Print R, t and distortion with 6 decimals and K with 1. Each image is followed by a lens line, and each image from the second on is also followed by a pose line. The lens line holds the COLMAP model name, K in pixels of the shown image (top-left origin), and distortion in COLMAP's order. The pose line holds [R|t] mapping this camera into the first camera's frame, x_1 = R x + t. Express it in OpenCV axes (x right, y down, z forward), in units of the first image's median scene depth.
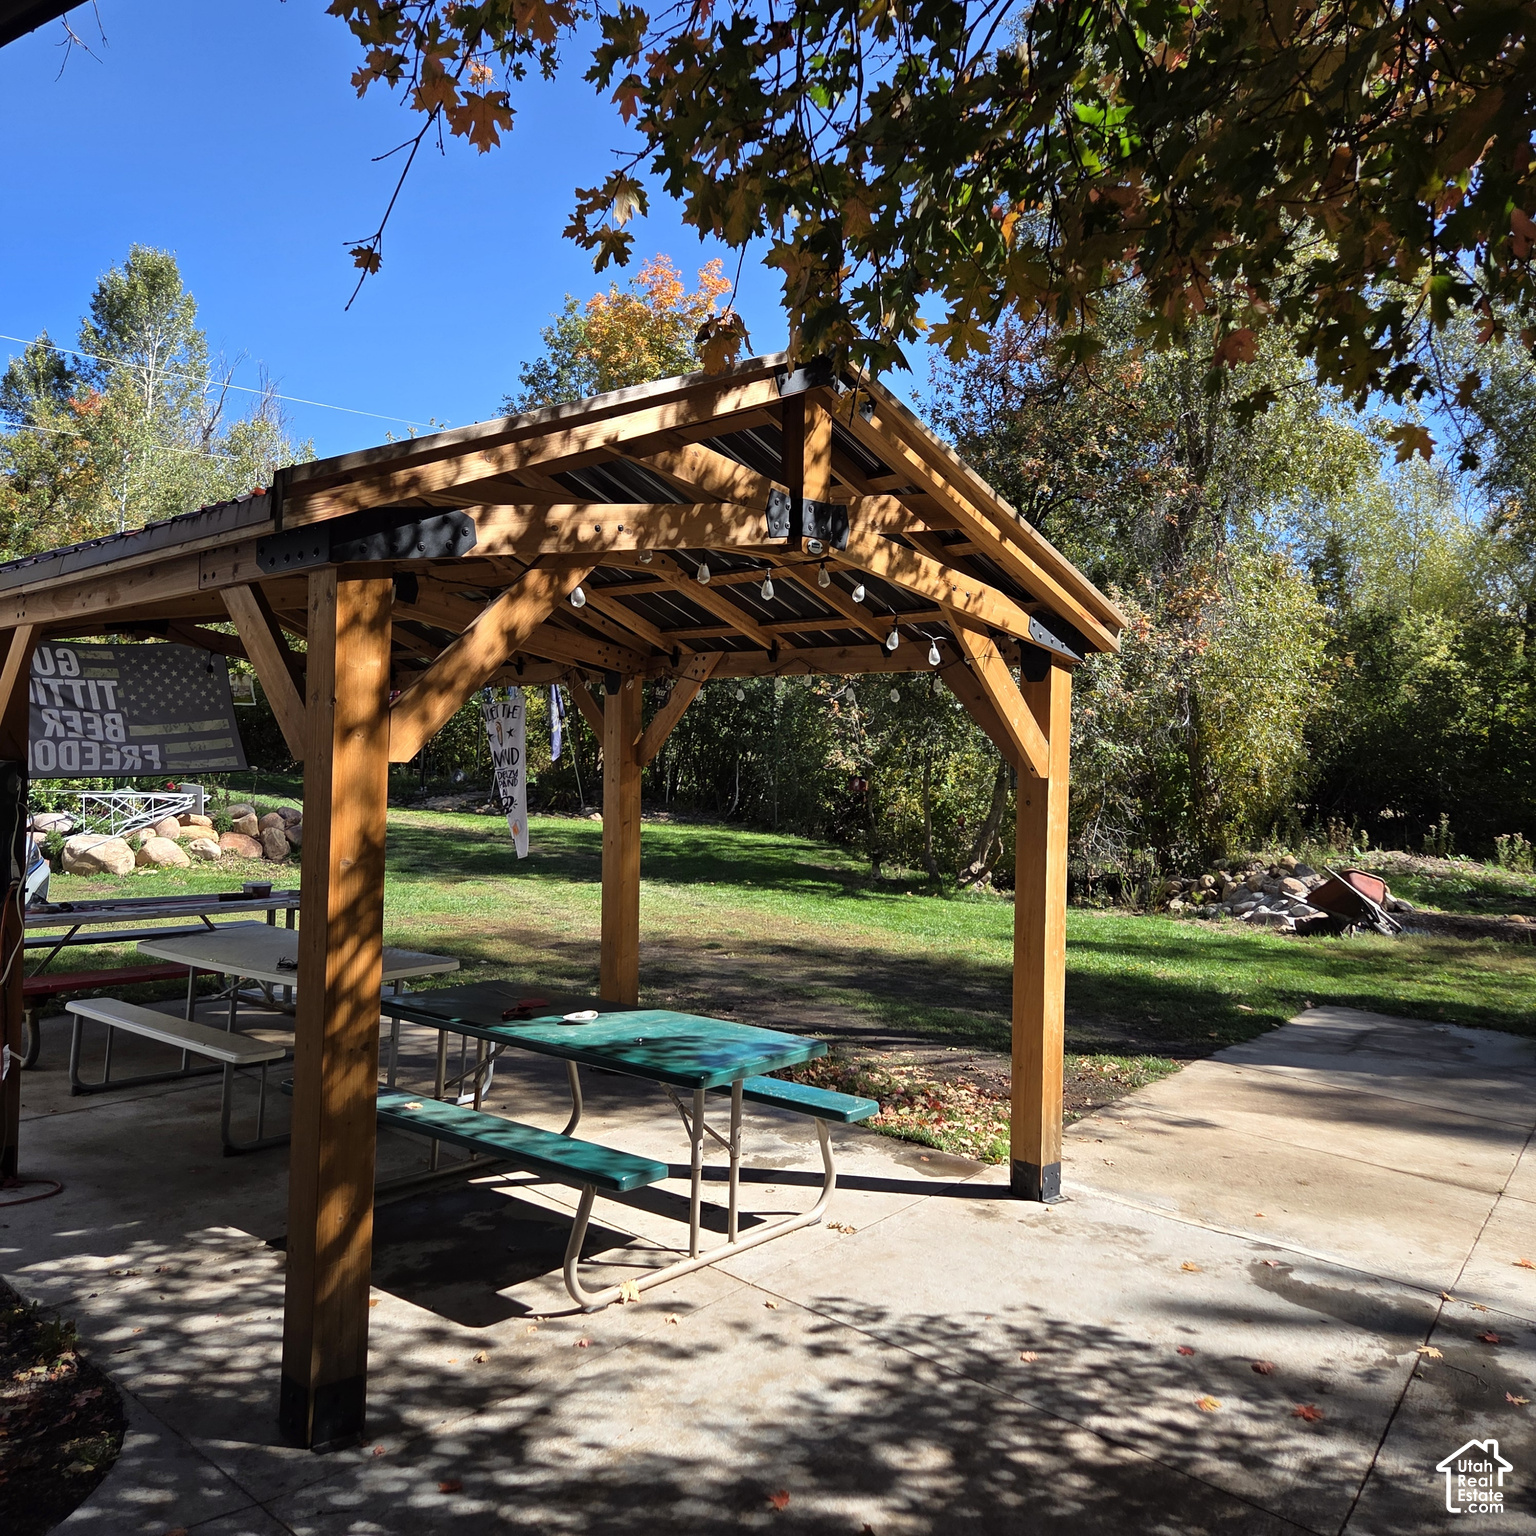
lens RADIAL K [[1307.5, 0, 768.0], [0, 1307.5, 768.0], [0, 0, 1]] dist [-0.005719, -0.003942]
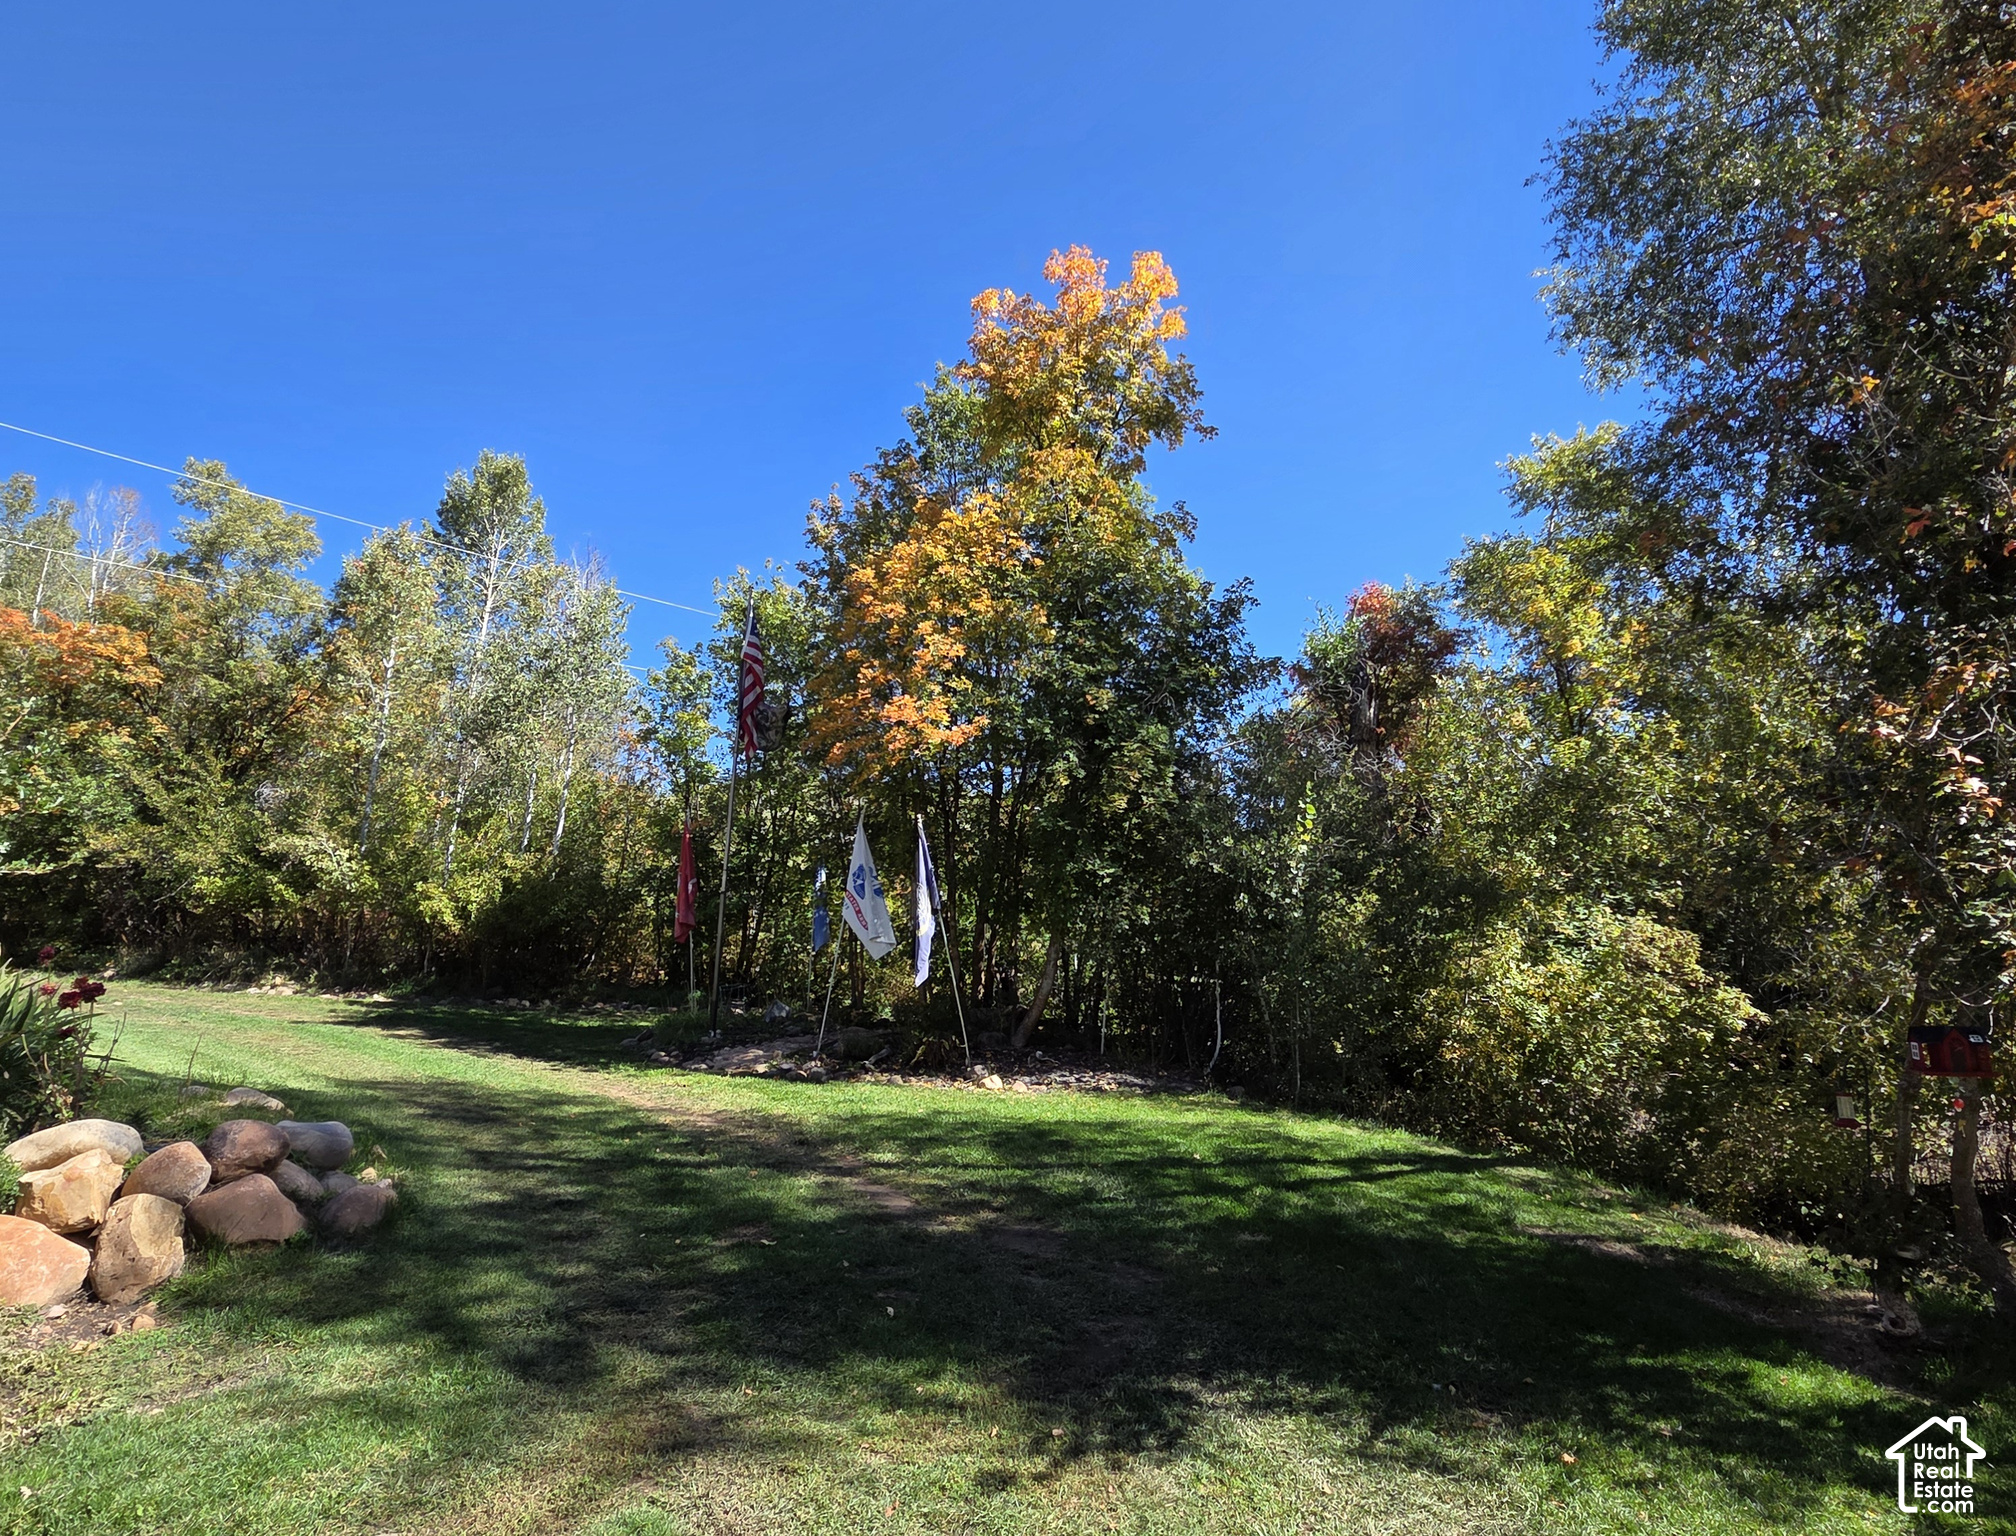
lens RADIAL K [[1111.5, 0, 1006.5], [0, 1111.5, 803.6], [0, 0, 1]] dist [-0.000229, 0.000375]
pose [[0.996684, -0.027684, -0.076515, -0.083468], [0.014634, 0.985997, -0.166118, -0.002134], [0.080042, 0.164448, 0.983133, 0.488750]]
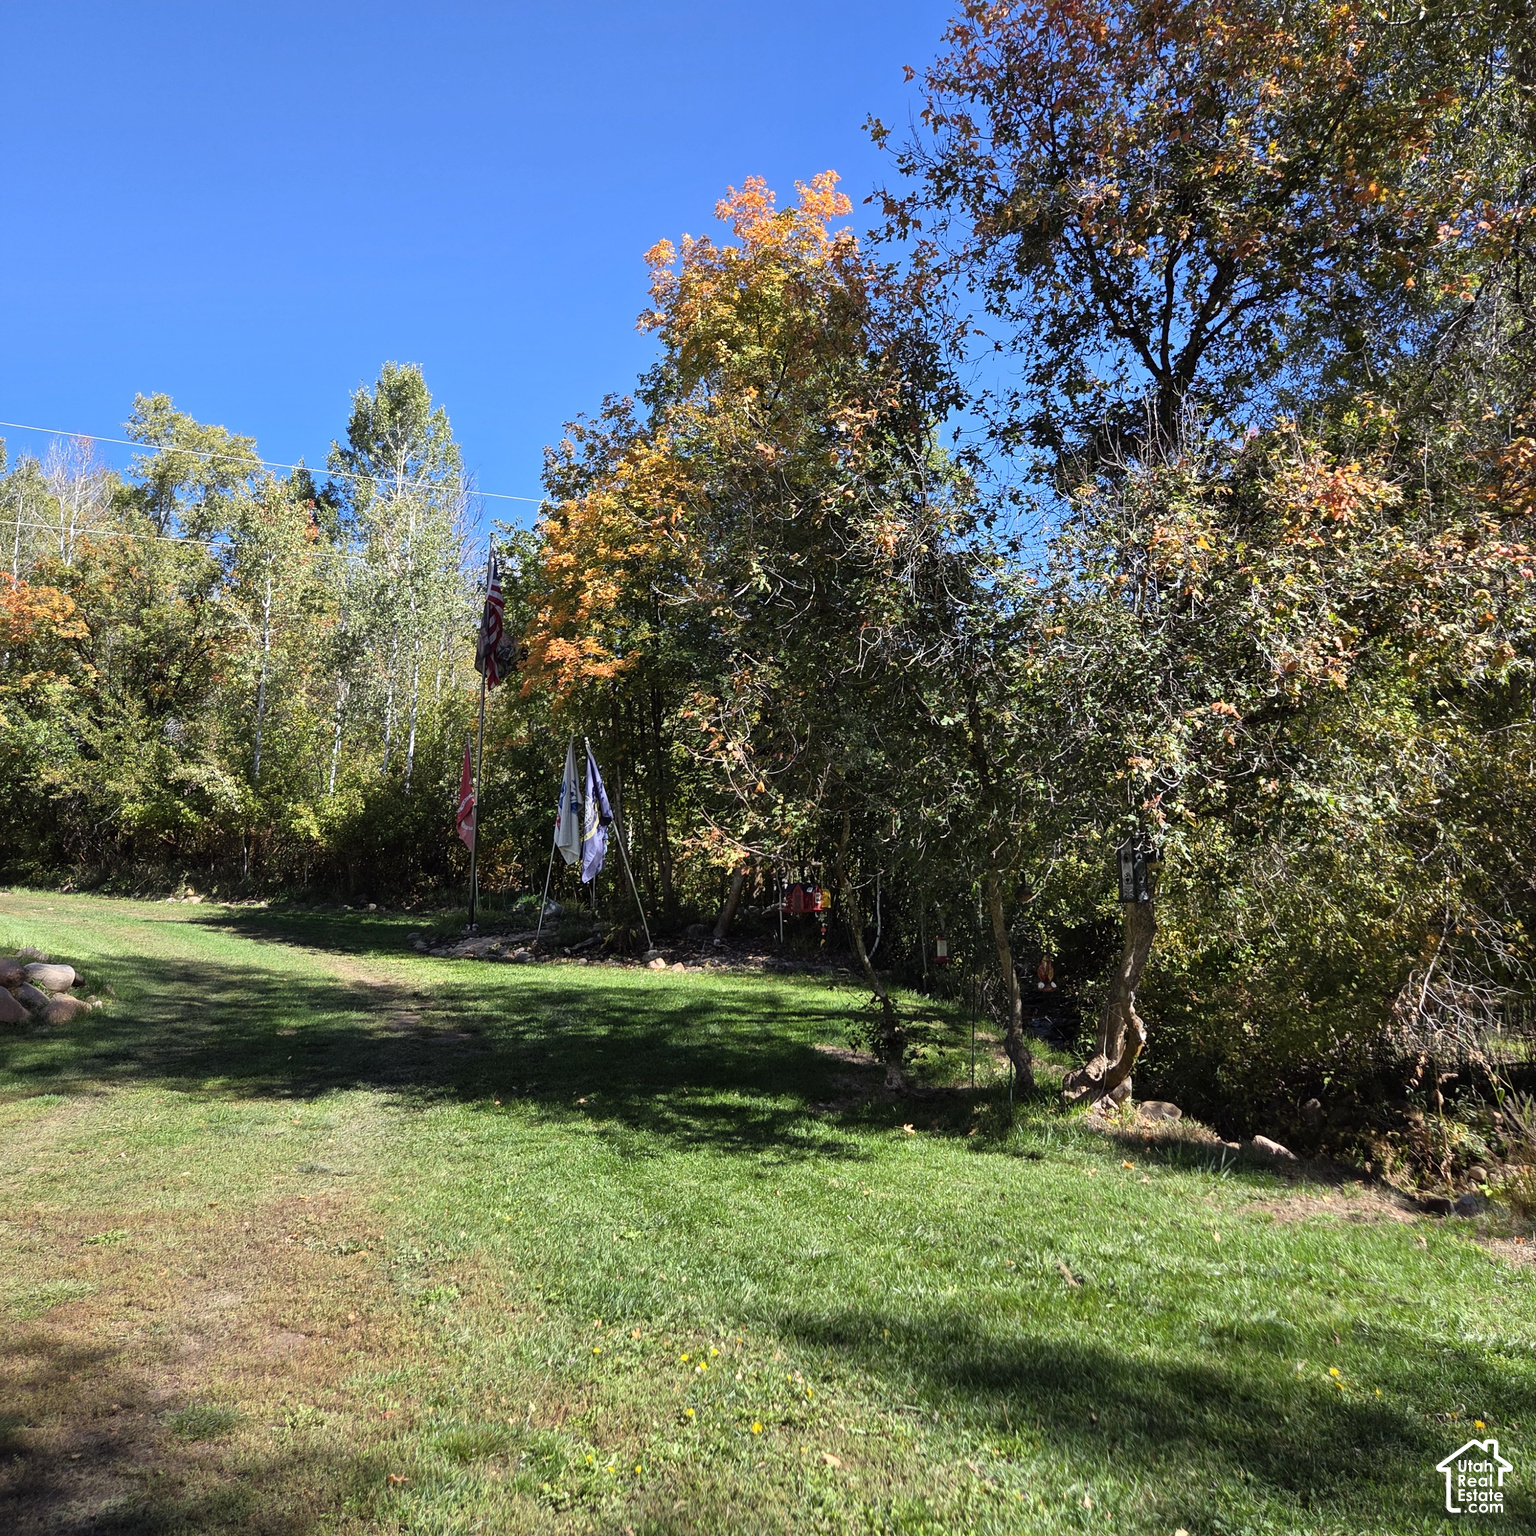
lens RADIAL K [[1332.5, 0, 768.0], [0, 1332.5, 768.0], [0, 0, 1]] dist [0.050023, -0.000839]
pose [[0.942828, -0.059213, -0.327978, 0.159058], [0.026549, 0.994307, -0.103191, 0.009317], [0.332221, 0.088583, 0.939033, 0.353188]]
